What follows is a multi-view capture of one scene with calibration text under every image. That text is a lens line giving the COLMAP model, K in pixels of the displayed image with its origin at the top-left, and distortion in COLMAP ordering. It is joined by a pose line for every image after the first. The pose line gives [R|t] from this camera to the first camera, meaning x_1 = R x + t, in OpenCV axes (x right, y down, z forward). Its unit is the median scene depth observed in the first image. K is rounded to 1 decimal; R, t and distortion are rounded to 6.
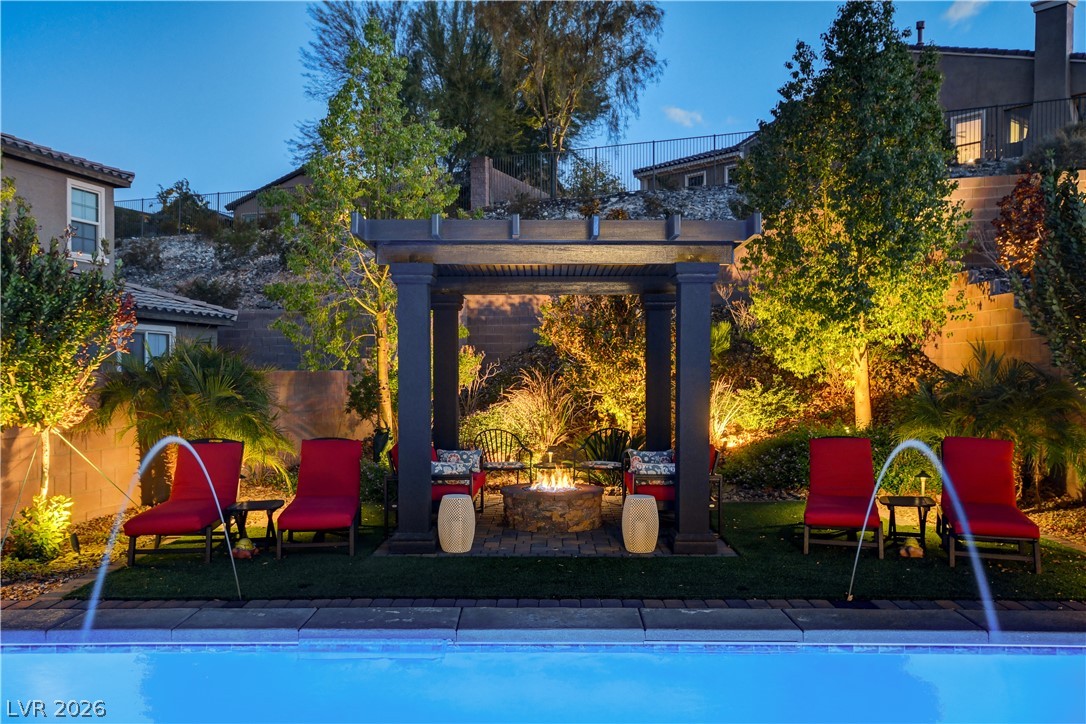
lens RADIAL K [[895.3, 0, 540.4], [0, 895.3, 367.3], [0, 0, 1]] dist [0.018632, 0.013667]
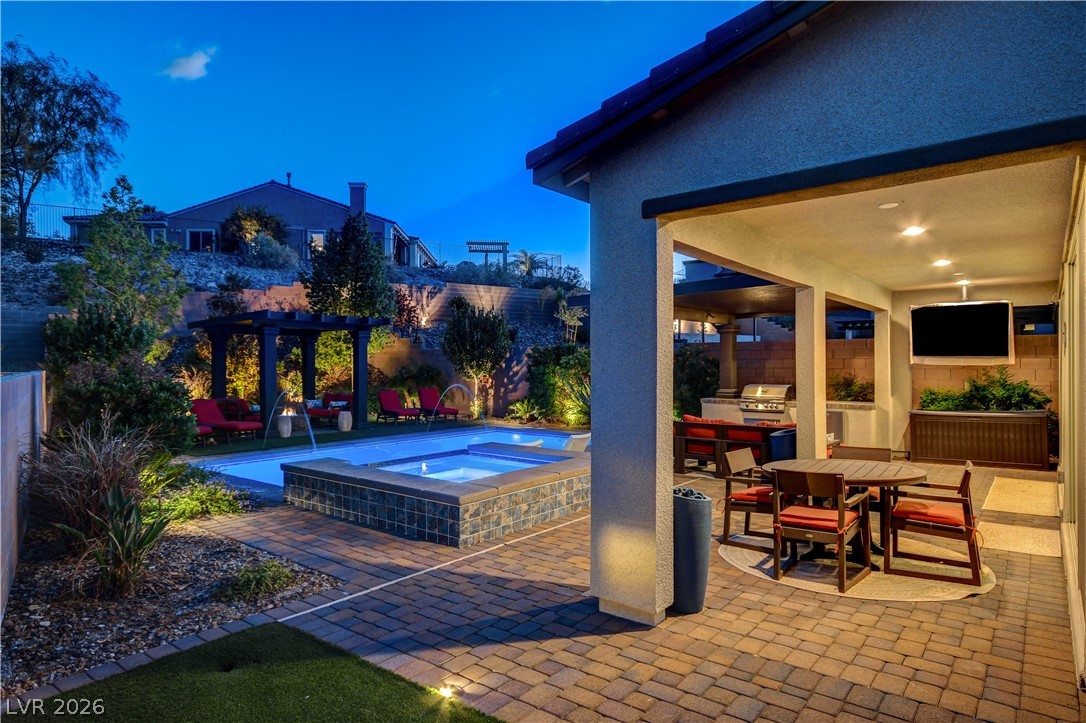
lens RADIAL K [[628.9, 0, 543.0], [0, 628.9, 361.5], [0, 0, 1]] dist [0.001624, 0.017236]
pose [[0.616528, 0.001388, 0.787332, -0.624953], [0.001602, 0.999994, -0.003017, -0.005182], [-0.787331, 0.003121, 0.616522, -0.422297]]
